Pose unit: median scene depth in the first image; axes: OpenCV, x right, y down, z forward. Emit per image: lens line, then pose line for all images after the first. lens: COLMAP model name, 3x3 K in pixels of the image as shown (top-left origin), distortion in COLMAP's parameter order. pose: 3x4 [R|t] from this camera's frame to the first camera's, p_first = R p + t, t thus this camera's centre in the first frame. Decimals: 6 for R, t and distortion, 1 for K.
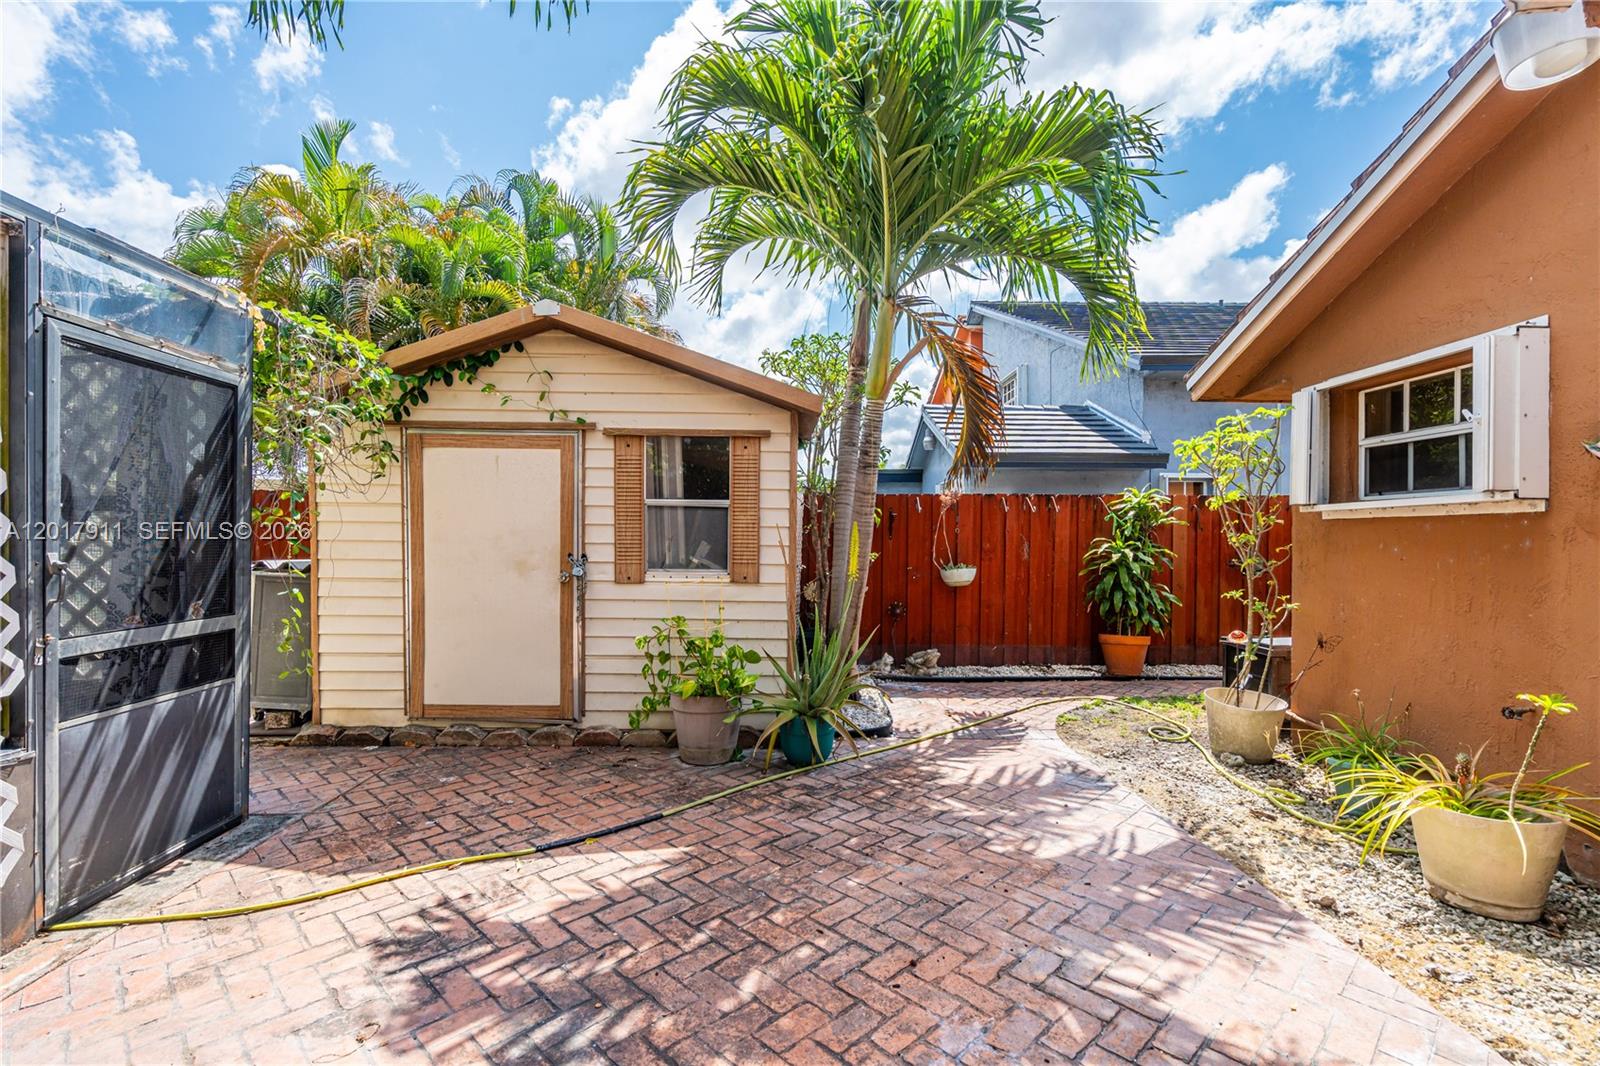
lens RADIAL K [[720.2, 0, 792.9], [0, 720.2, 539.6], [0, 0, 1]] dist [-0.000126, 0.000010]
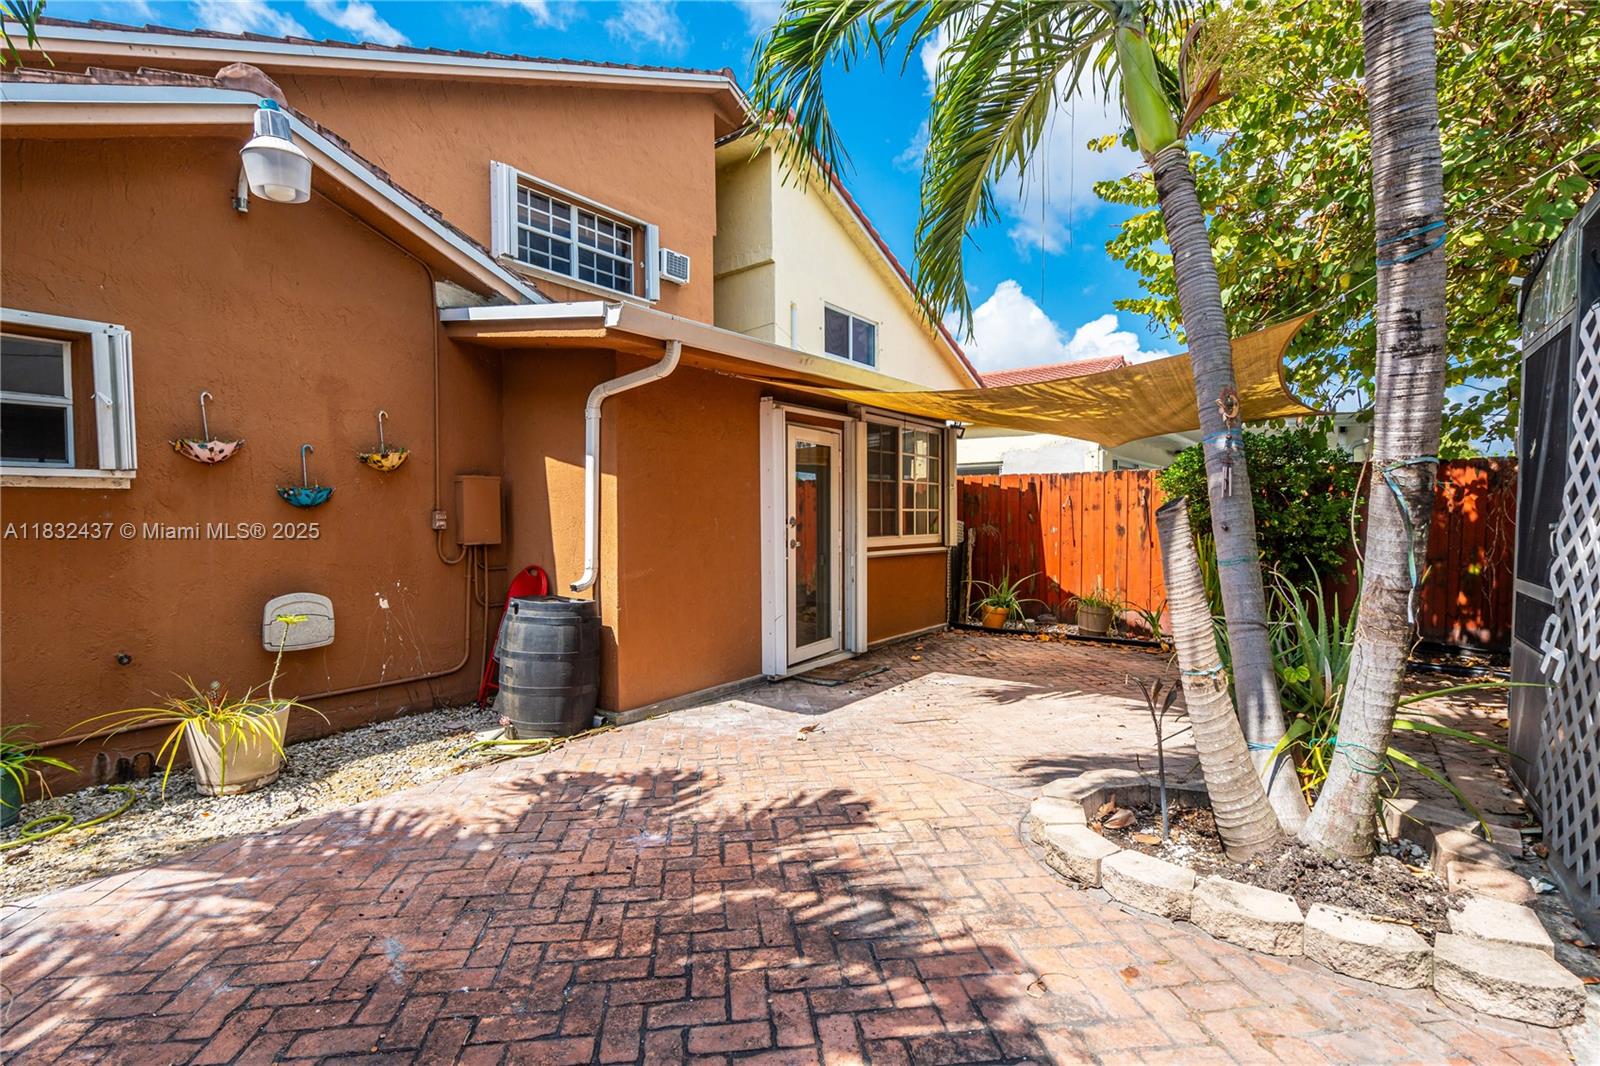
lens RADIAL K [[717.7, 0, 793.0], [0, 717.7, 533.3], [0, 0, 1]] dist [-0.004415, -0.000349]
pose [[-0.778420, -0.014170, 0.627584, -0.586195], [0.000170, 0.999740, 0.022784, 0.006414], [-0.627744, 0.017842, -0.778216, 1.223378]]
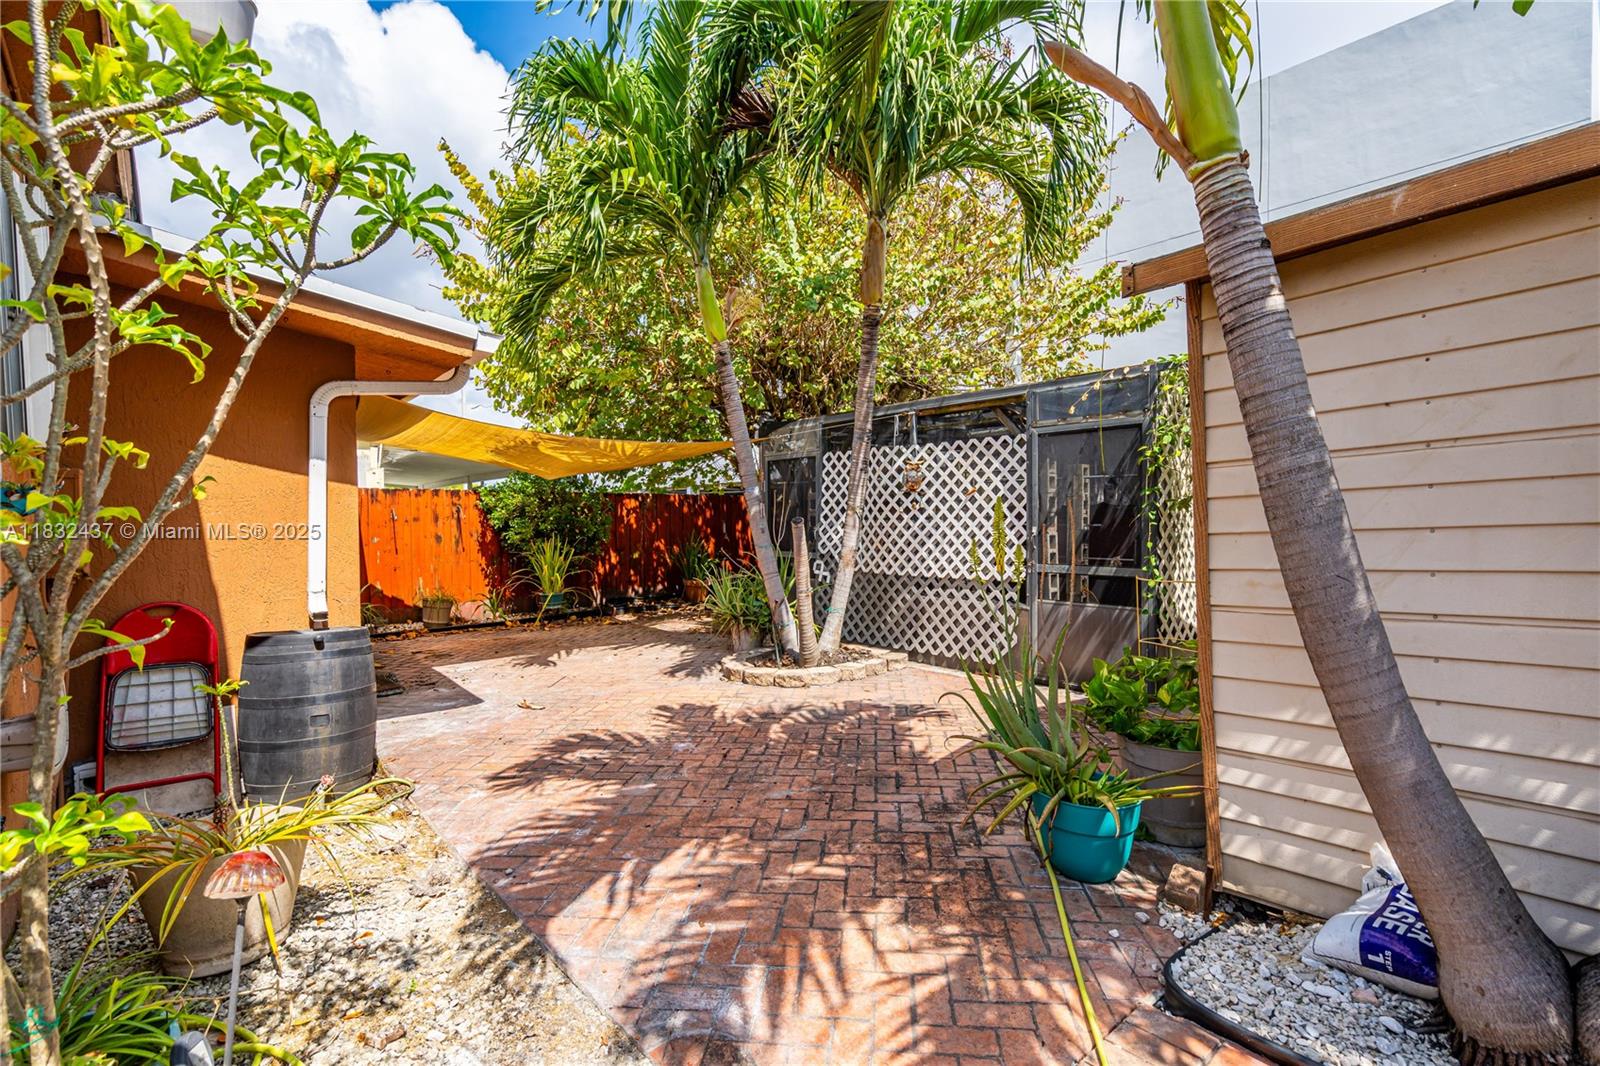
lens RADIAL K [[717.7, 0, 793.0], [0, 717.7, 533.3], [0, 0, 1]] dist [-0.004415, -0.000349]
pose [[-0.782604, 0.013600, -0.622371, 0.841268], [0.006854, 0.999889, 0.013231, 0.000538], [0.622482, 0.006089, -0.782611, 1.830602]]
